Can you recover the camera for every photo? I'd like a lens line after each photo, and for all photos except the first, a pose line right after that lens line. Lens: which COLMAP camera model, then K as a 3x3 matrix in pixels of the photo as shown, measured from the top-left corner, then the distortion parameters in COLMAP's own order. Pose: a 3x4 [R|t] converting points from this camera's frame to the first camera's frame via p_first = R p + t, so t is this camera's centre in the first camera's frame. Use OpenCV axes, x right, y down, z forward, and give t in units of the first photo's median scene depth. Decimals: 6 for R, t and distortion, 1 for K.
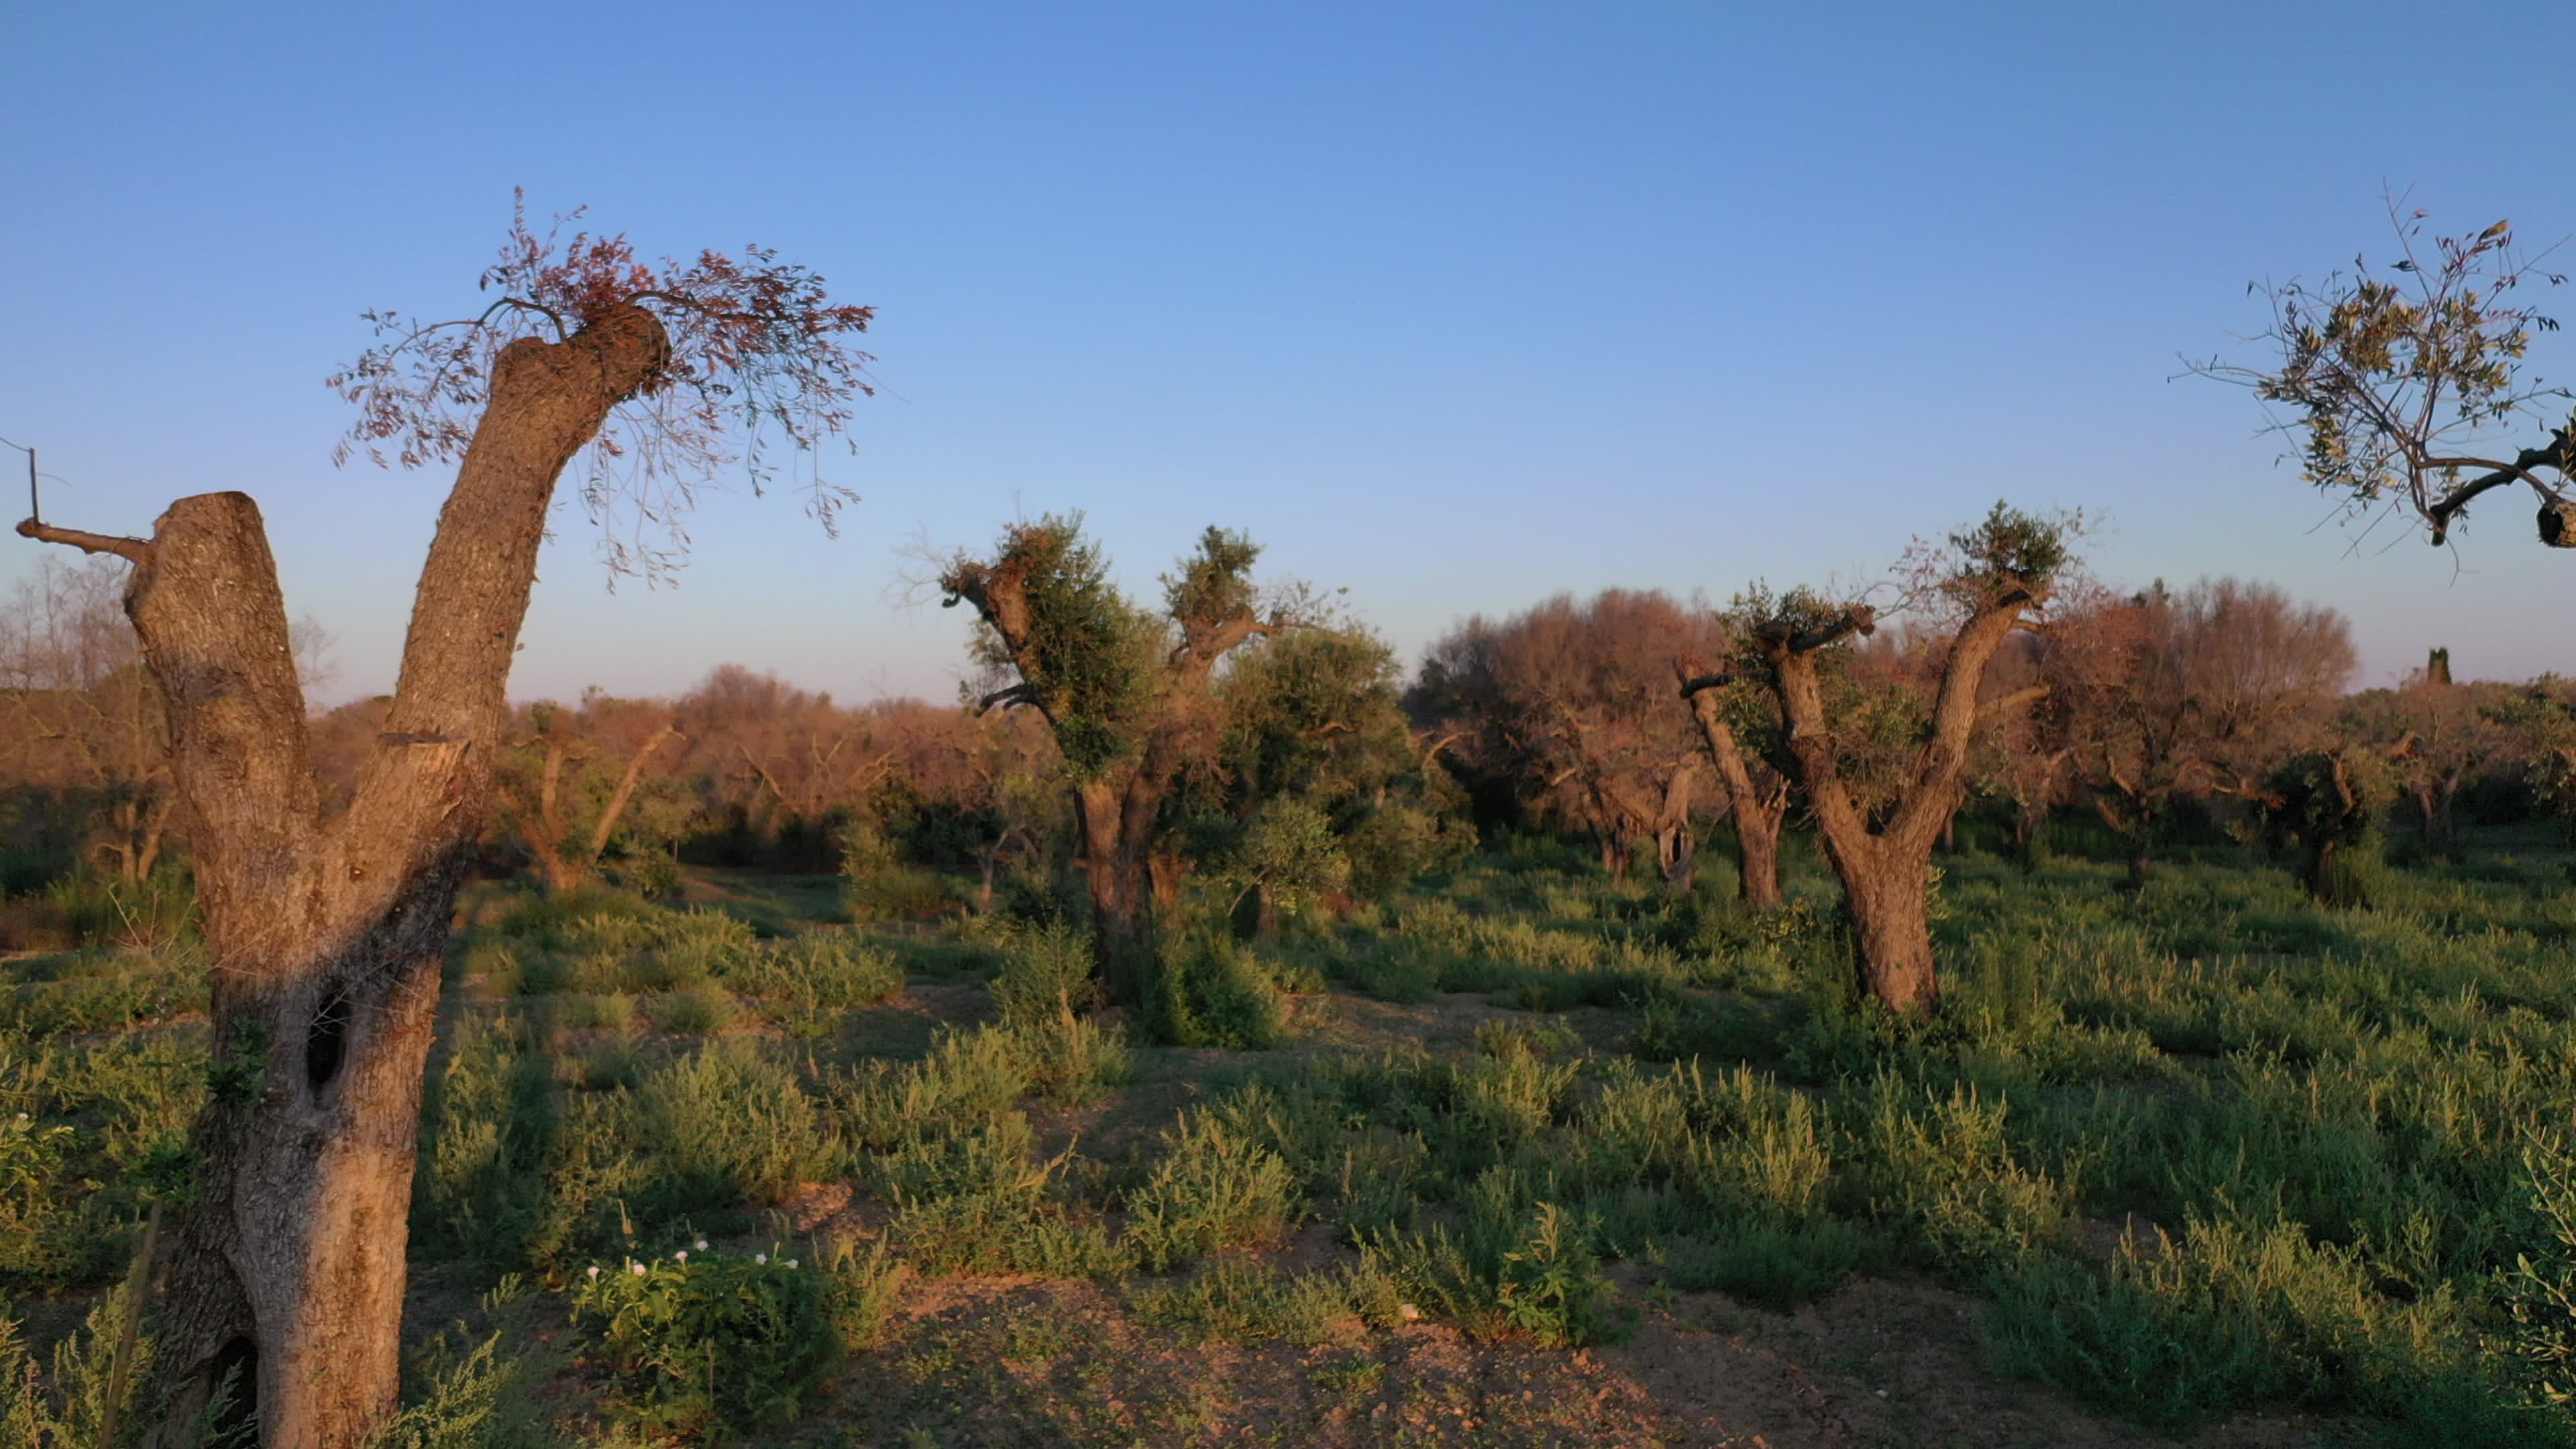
lens RADIAL K [[2052.7, 0, 1288.0], [0, 2052.7, 724.5], [0, 0, 1]] dist [-0.002524, -0.053914]
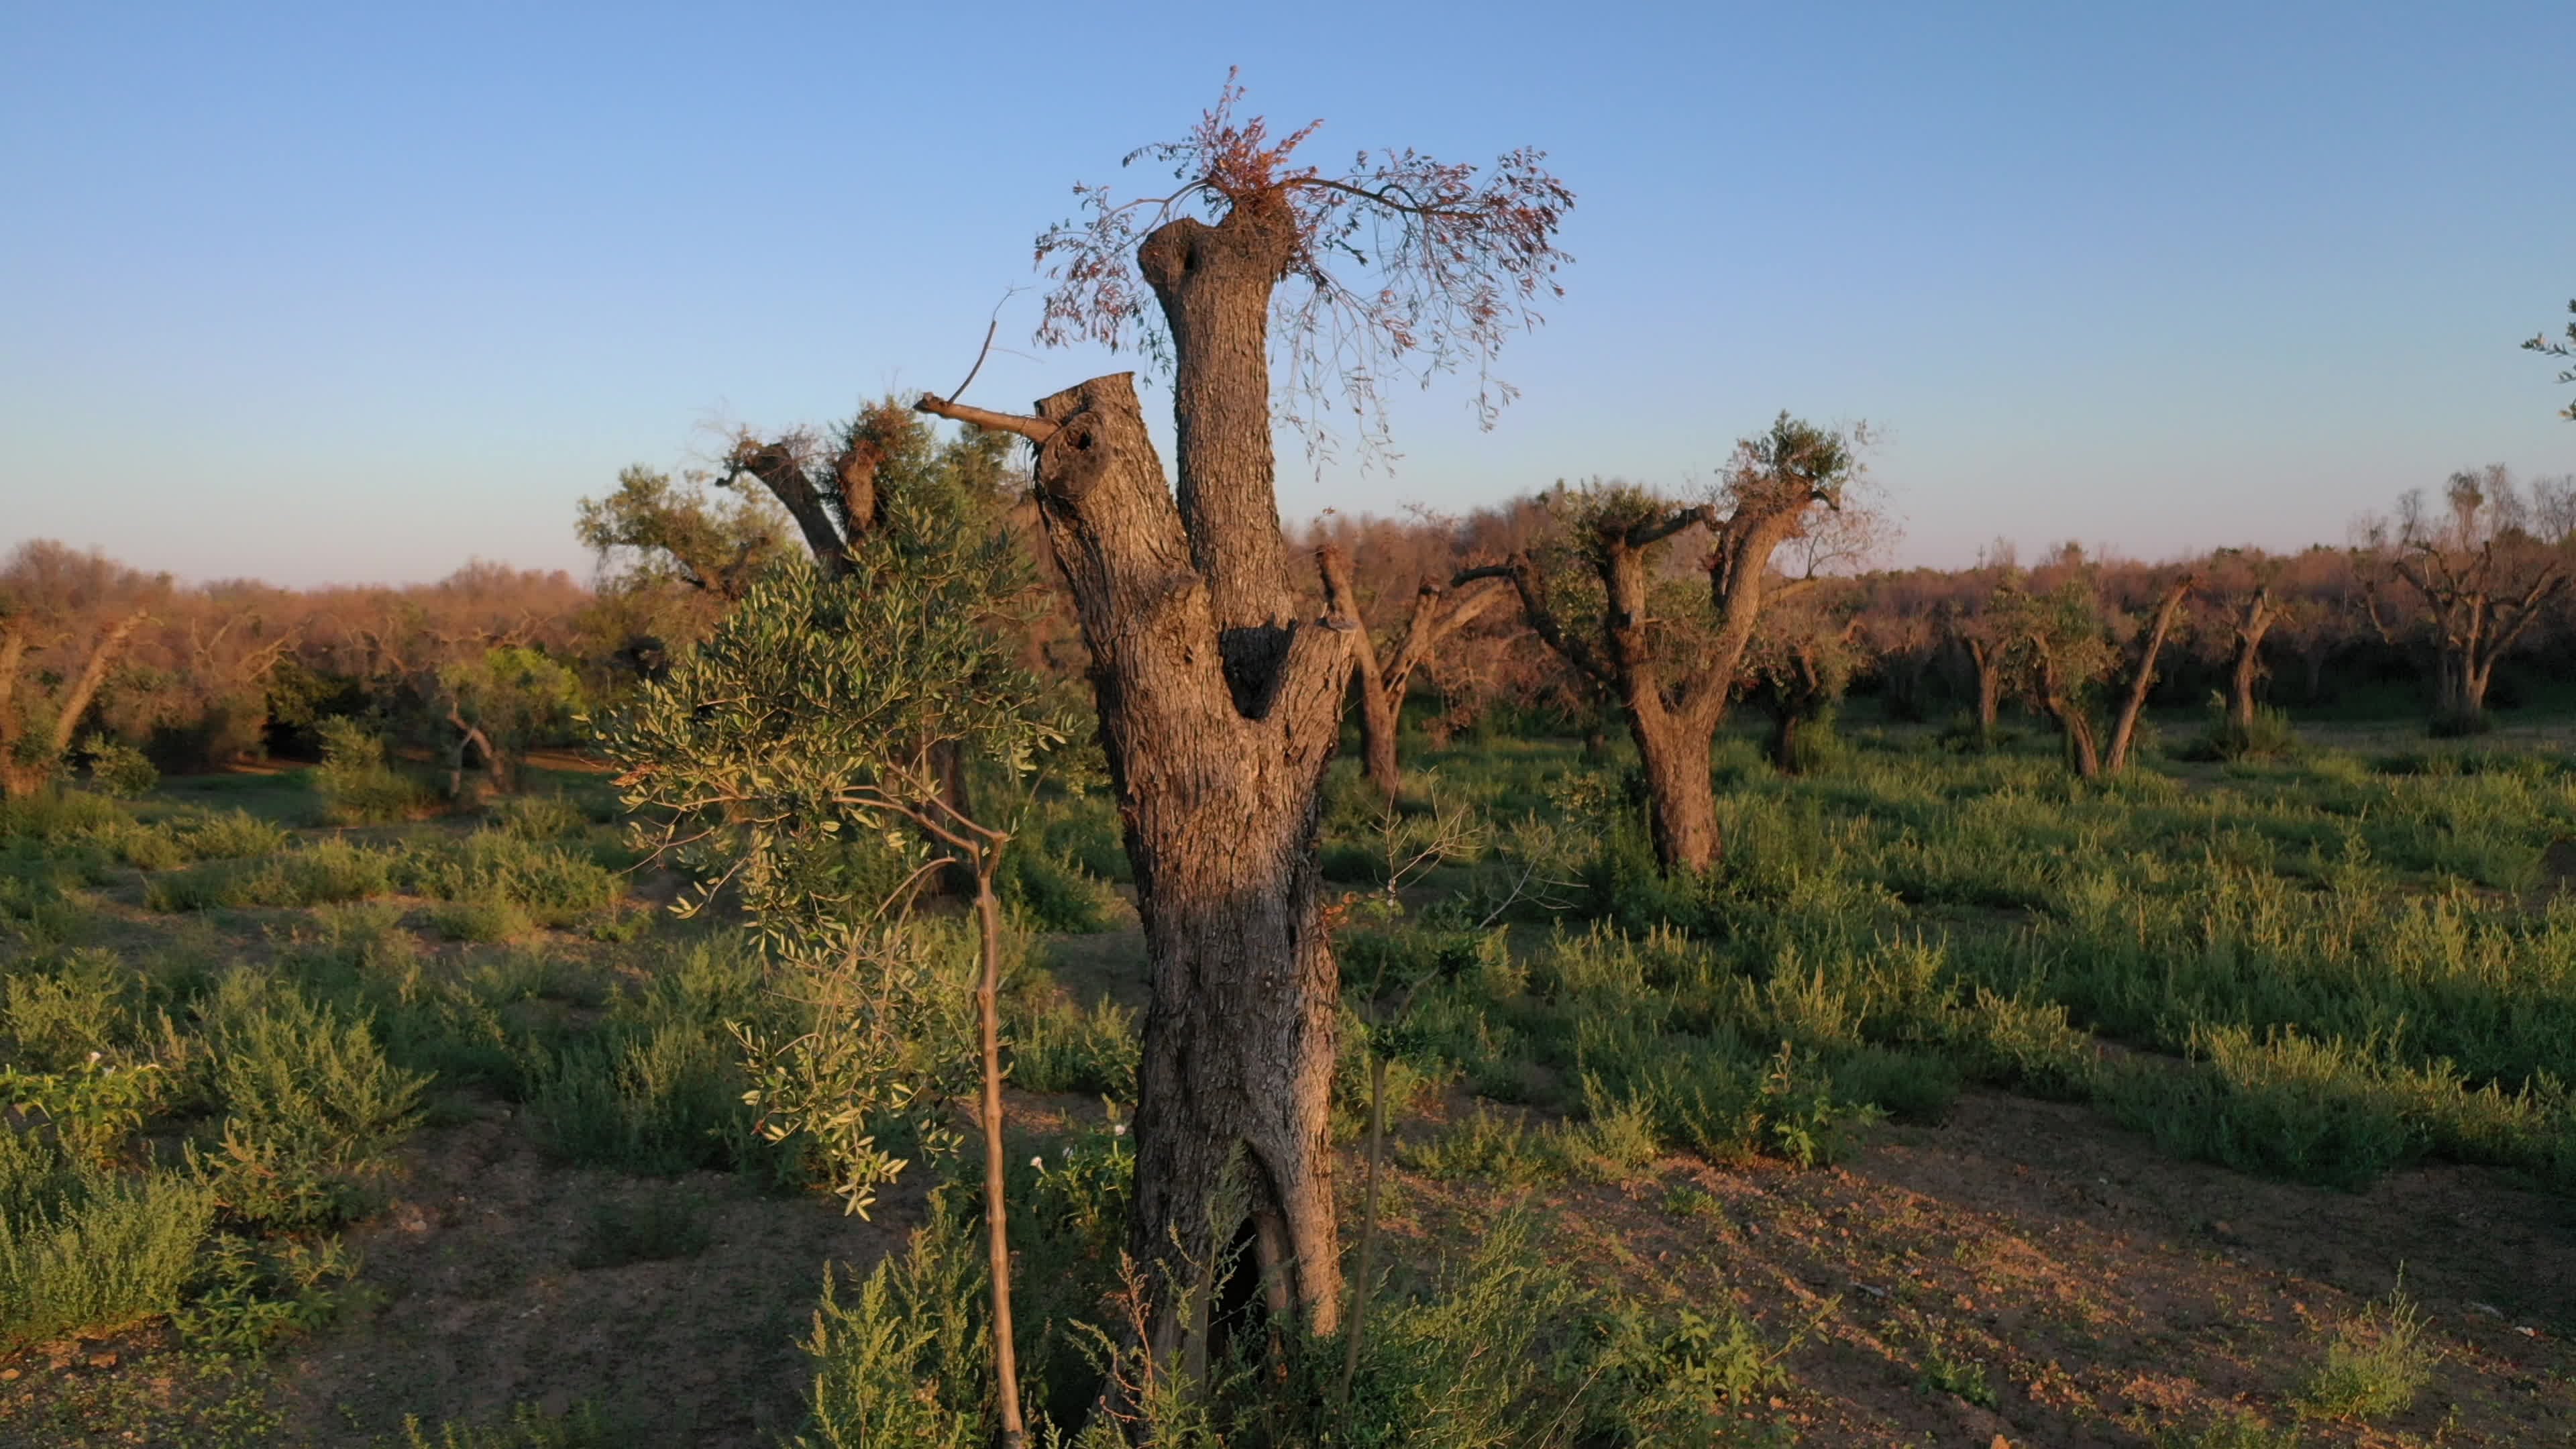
lens RADIAL K [[2046.8, 0, 1219.5], [0, 2046.8, 687.0], [0, 0, 1]] dist [0.026457, -0.000330]
pose [[0.959359, -0.007344, 0.282092, -0.102387], [-0.003063, 0.999331, 0.036433, 0.000234], [-0.282171, -0.035816, 0.958695, 0.006001]]
